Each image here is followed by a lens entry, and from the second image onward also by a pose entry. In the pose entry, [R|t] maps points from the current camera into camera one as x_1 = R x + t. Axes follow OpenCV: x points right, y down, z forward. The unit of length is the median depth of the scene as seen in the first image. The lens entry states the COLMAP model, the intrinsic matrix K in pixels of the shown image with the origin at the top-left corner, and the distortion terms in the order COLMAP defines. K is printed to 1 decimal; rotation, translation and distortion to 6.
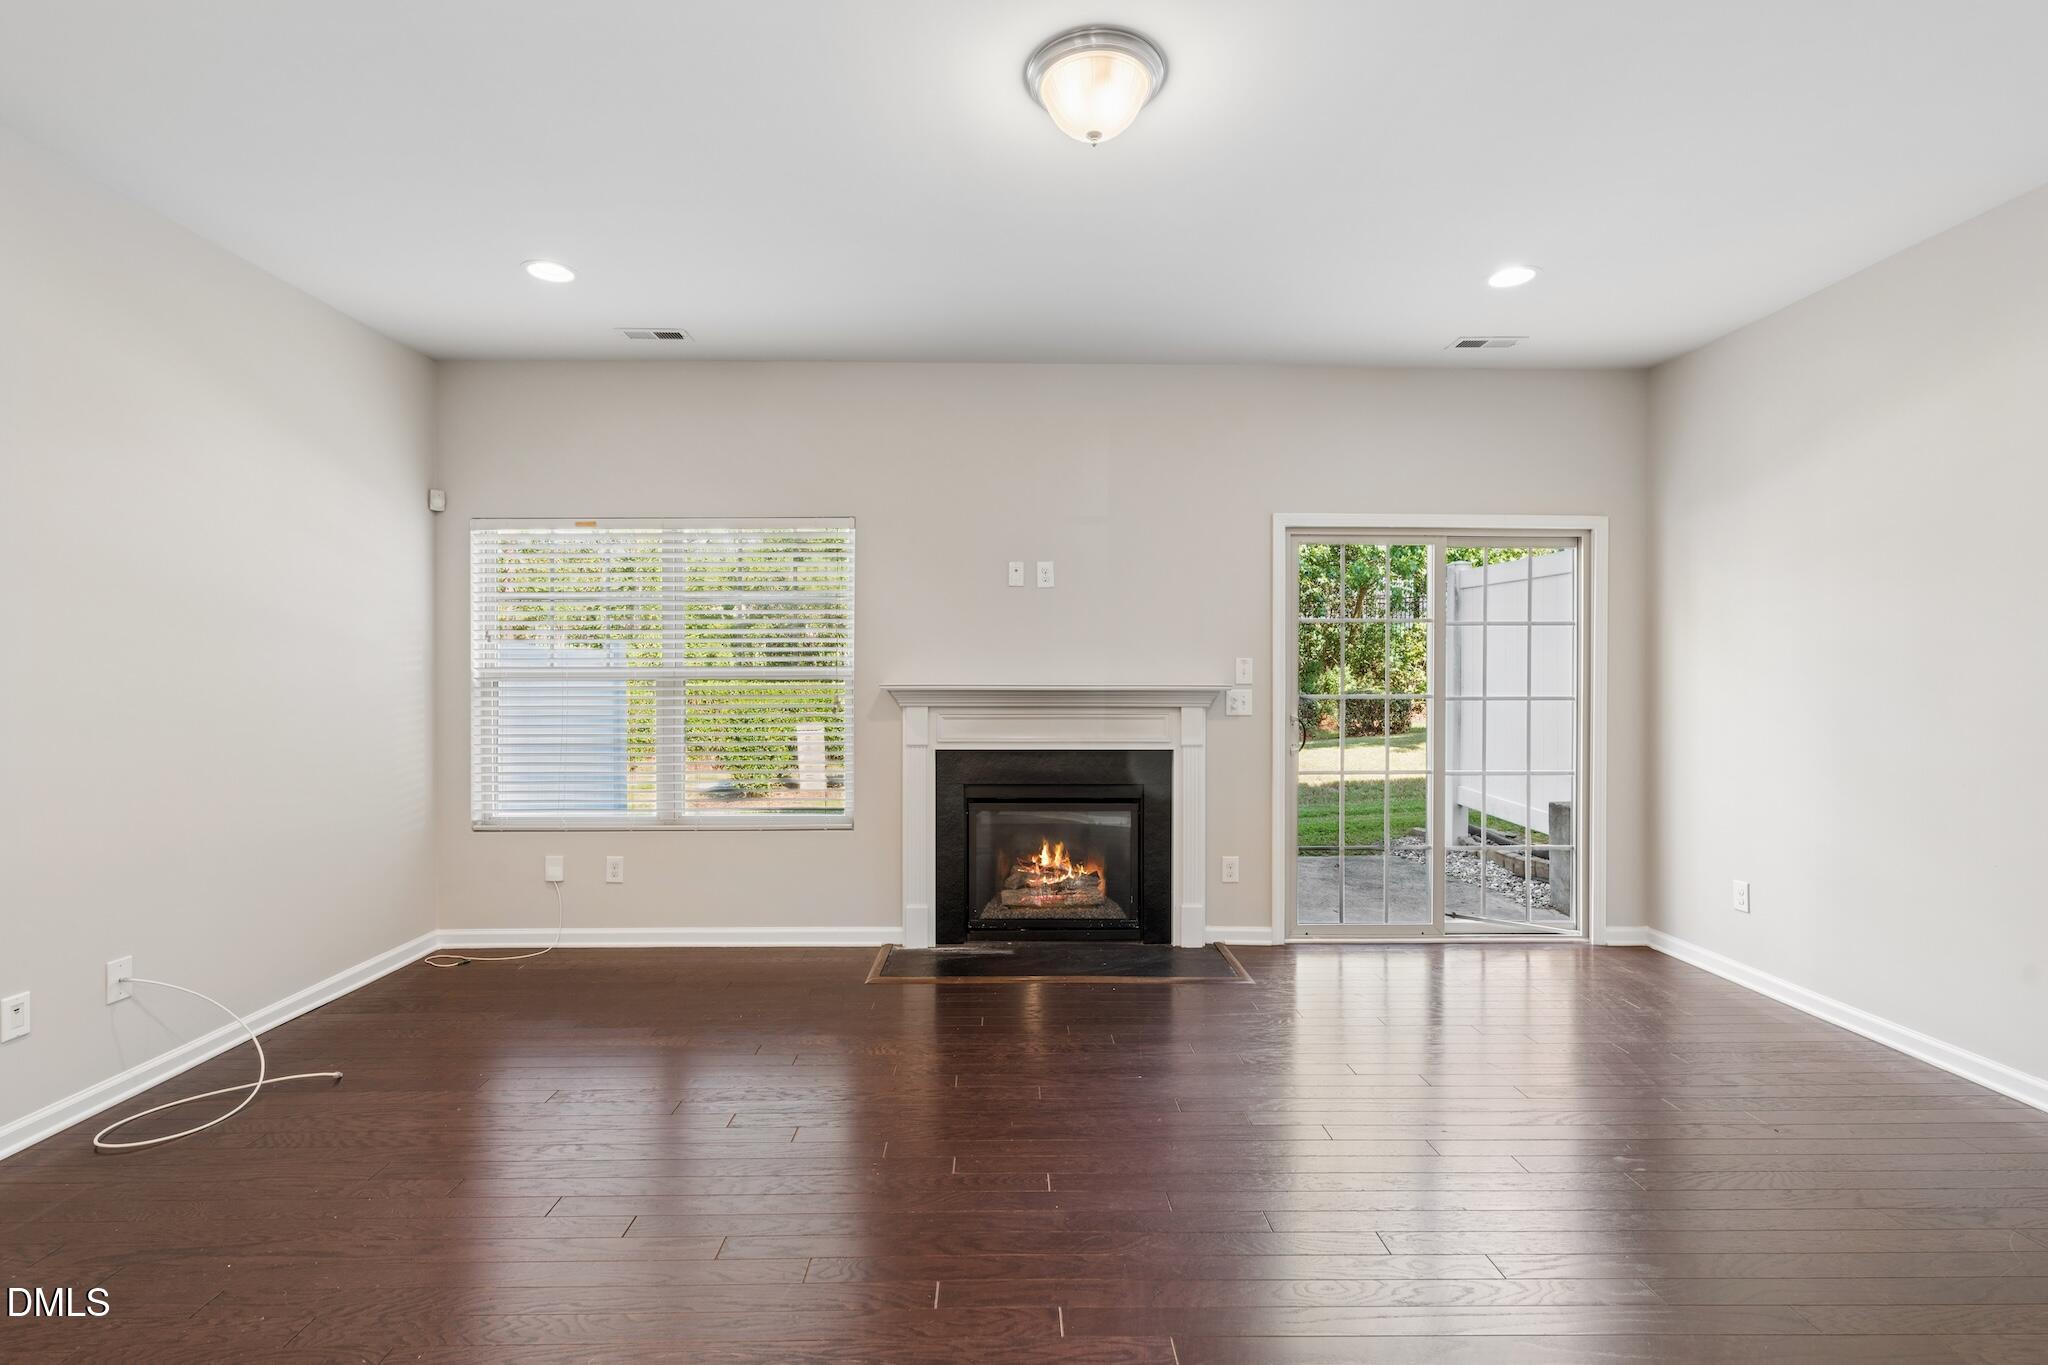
lens RADIAL K [[920.2, 0, 1016.4], [0, 920.2, 682.9], [0, 0, 1]] dist [-0.004053, 0.001018]
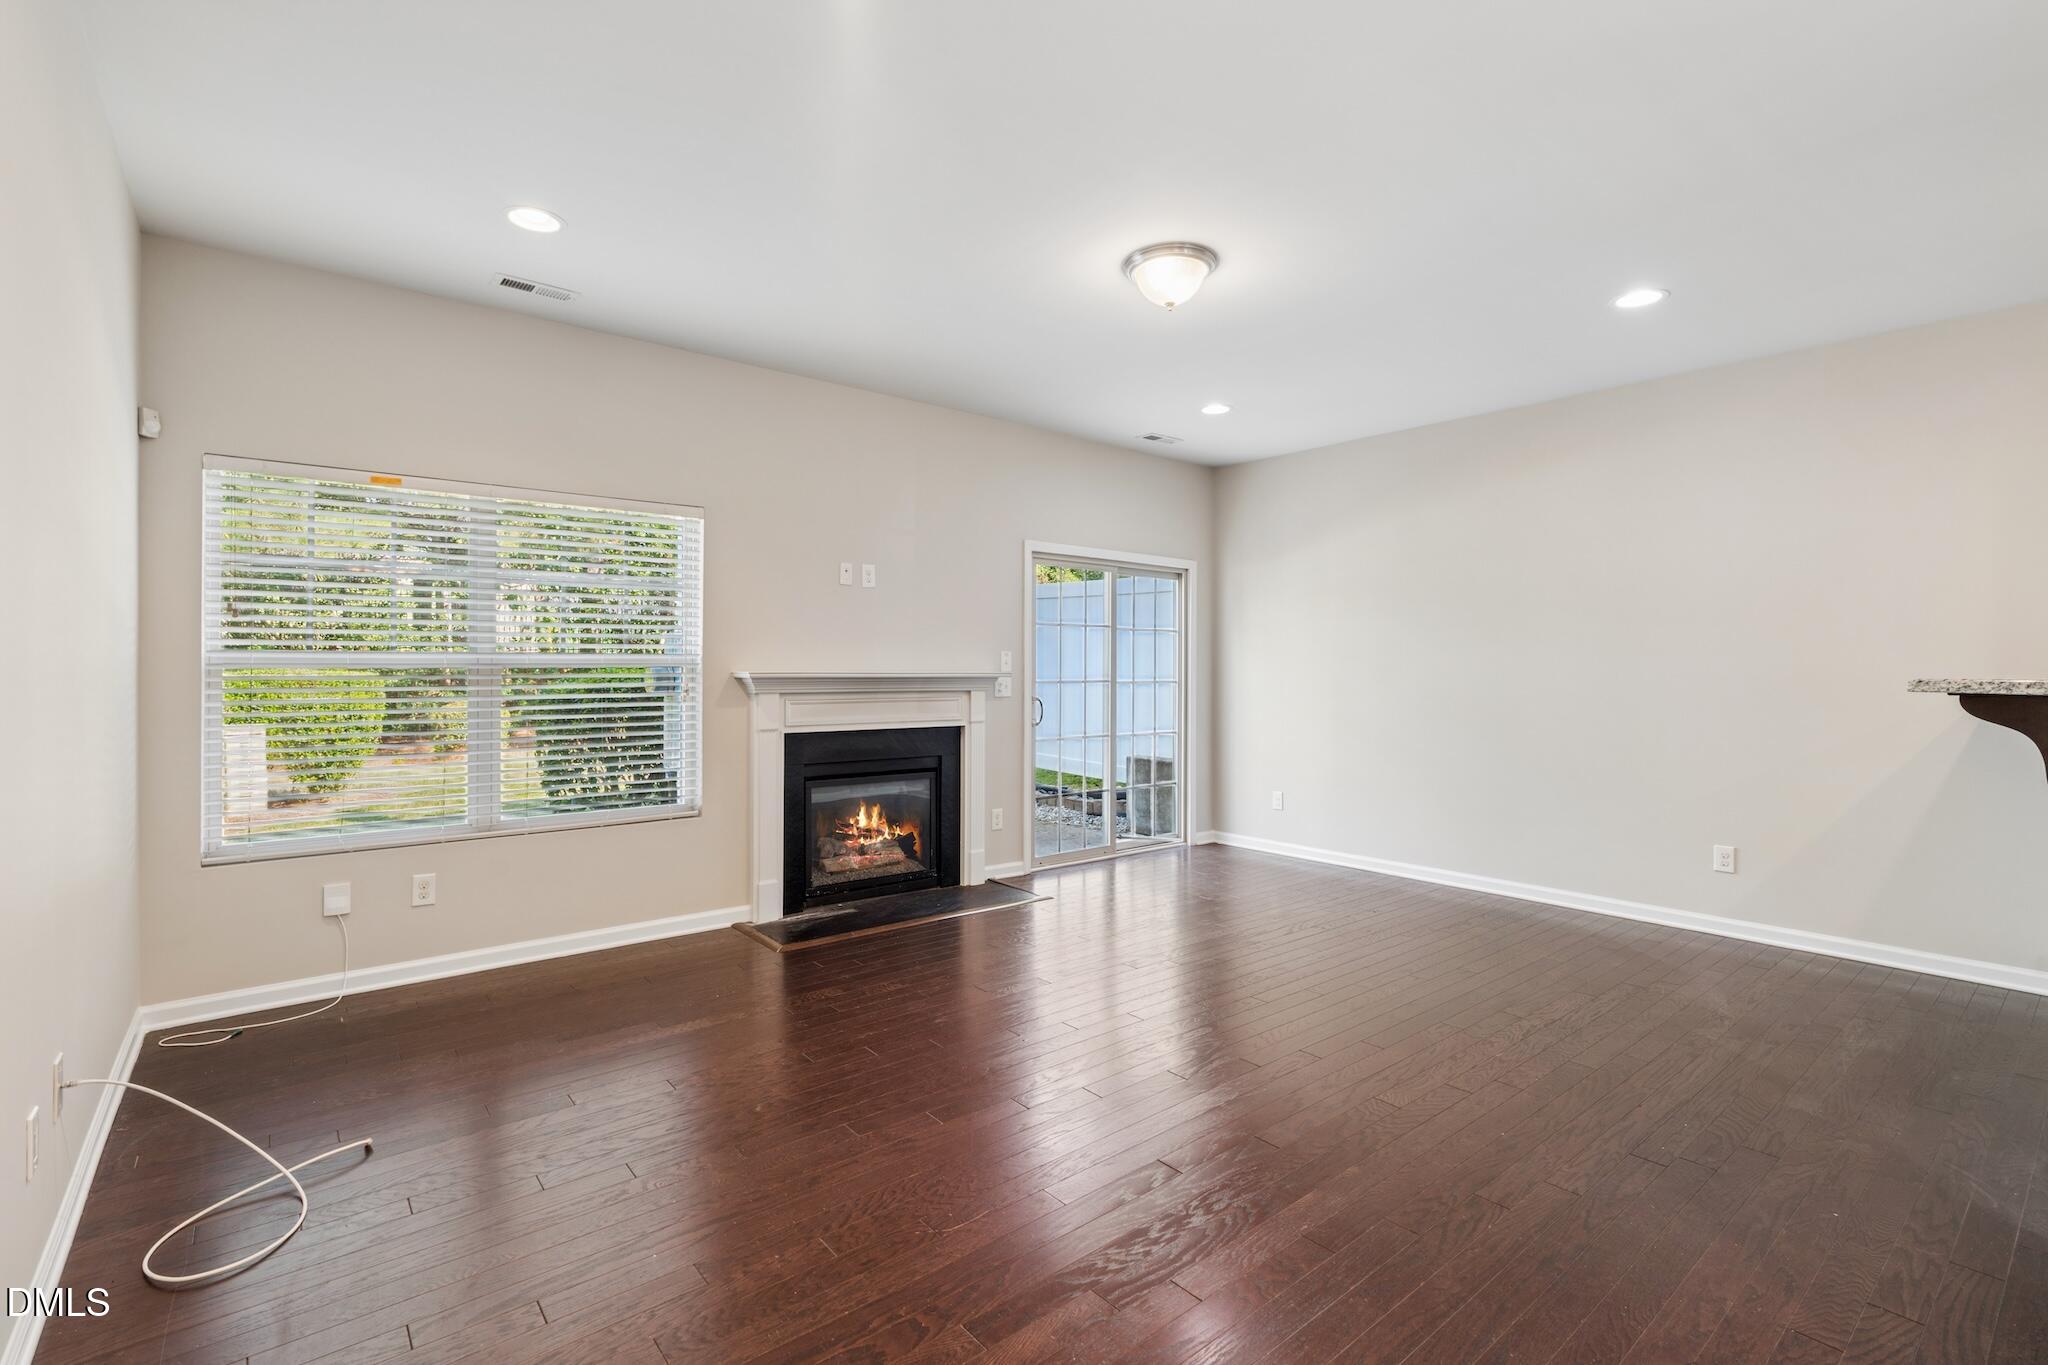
lens RADIAL K [[928.7, 0, 1018.5], [0, 928.7, 668.7], [0, 0, 1]] dist [-0.000539, -0.000013]
pose [[0.784369, 0.002492, 0.620289, -0.538054], [-0.000080, 0.999992, -0.003915, 0.001551], [-0.620294, 0.003021, 0.784363, -0.016529]]
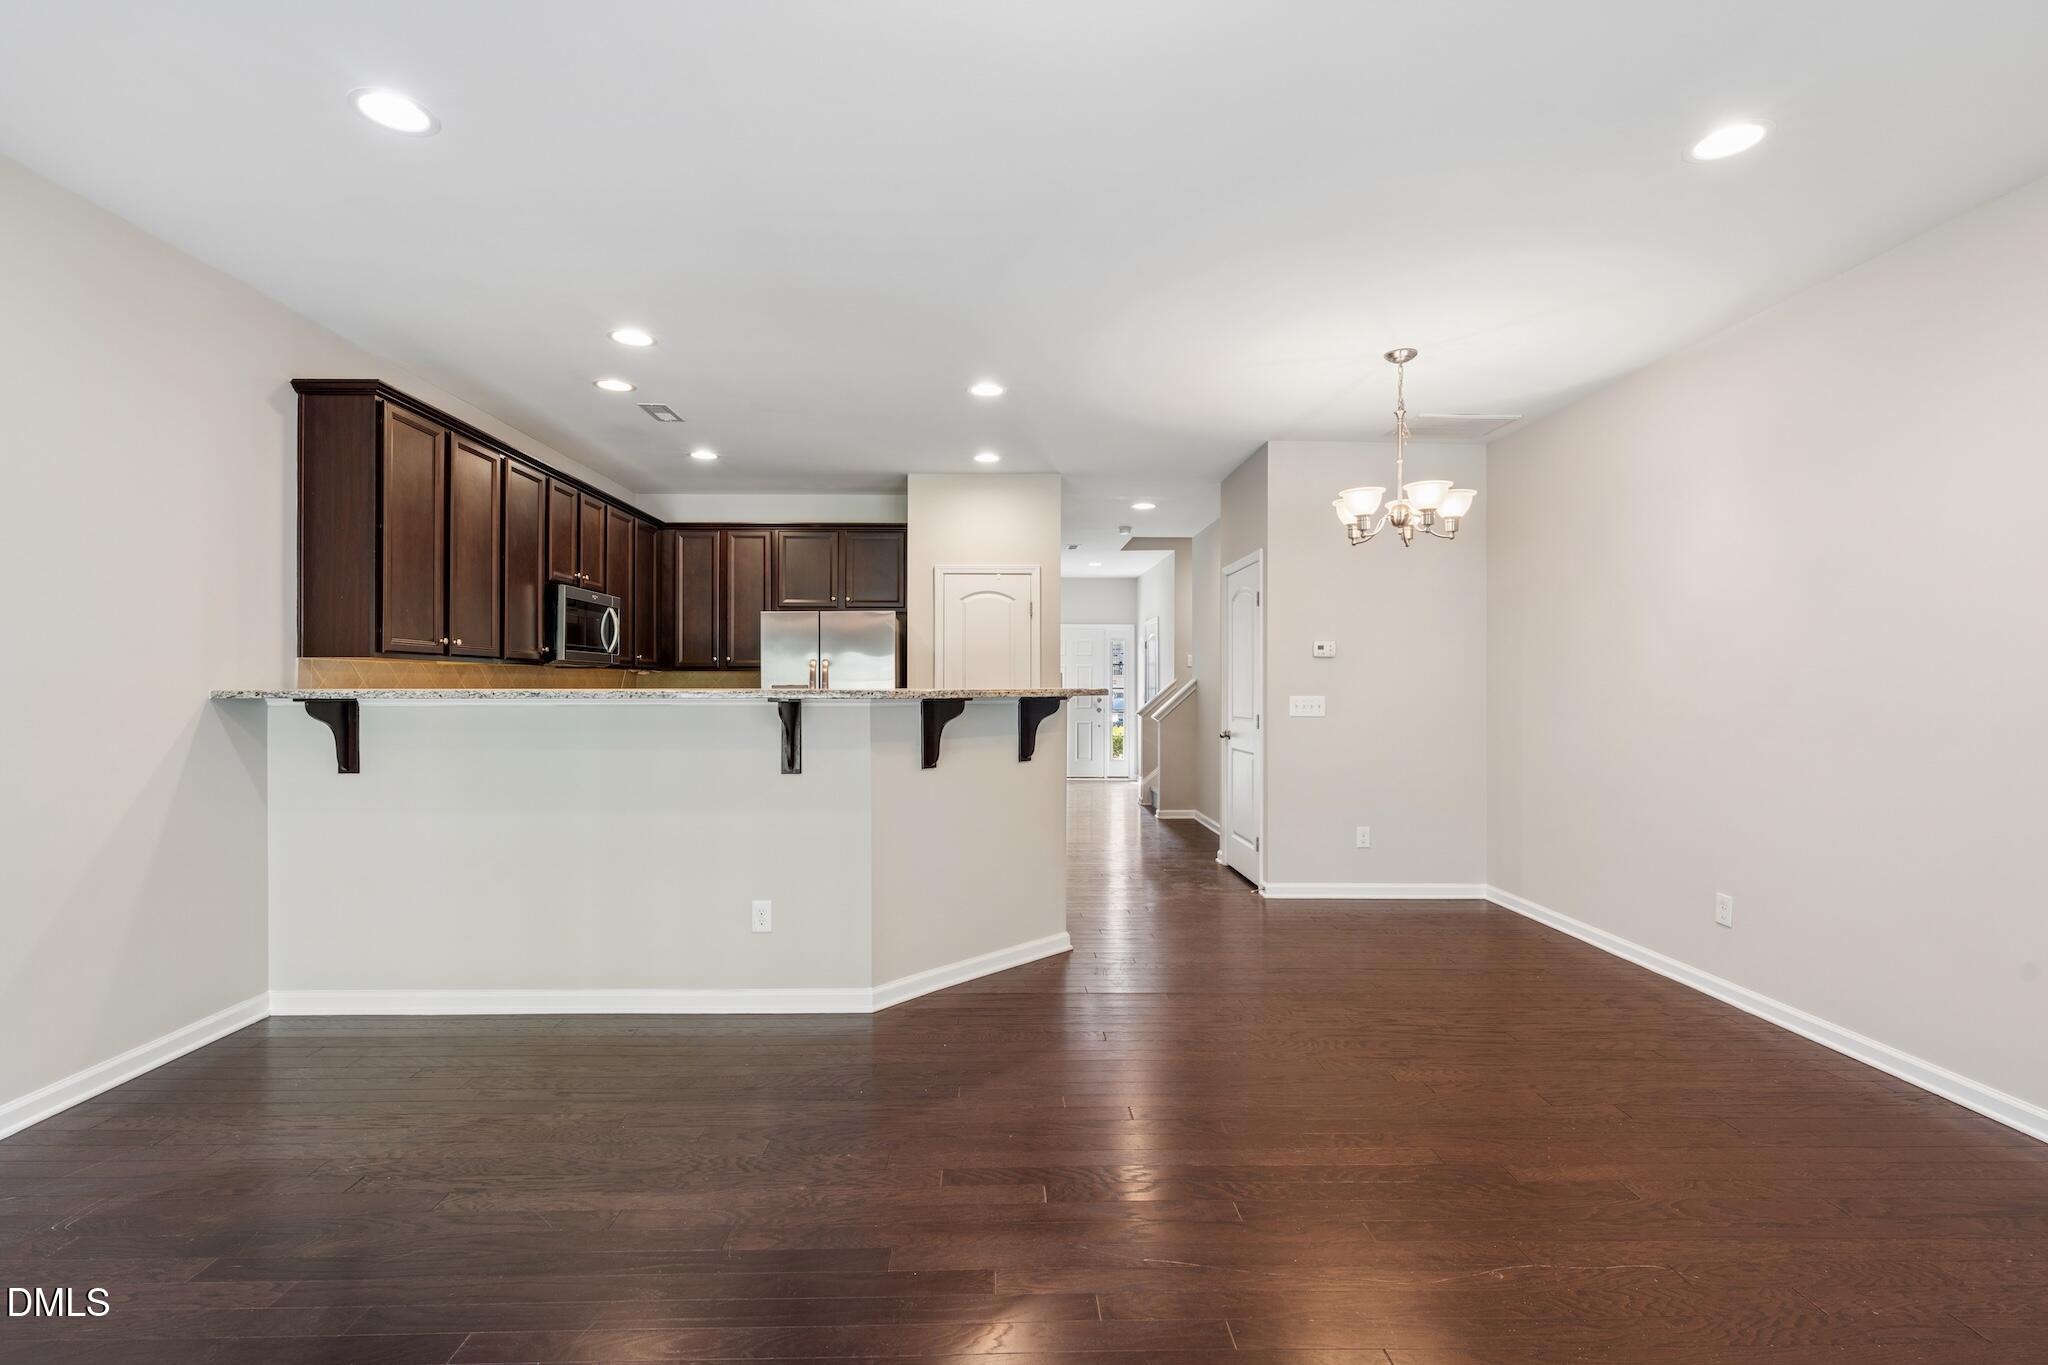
lens RADIAL K [[920.2, 0, 1016.4], [0, 920.2, 682.9], [0, 0, 1]] dist [-0.004053, 0.001018]
pose [[-0.999908, -0.005109, -0.012586, 0.066486], [-0.005186, 0.999968, 0.006095, -0.006787], [0.012554, 0.006160, -0.999902, 0.846145]]
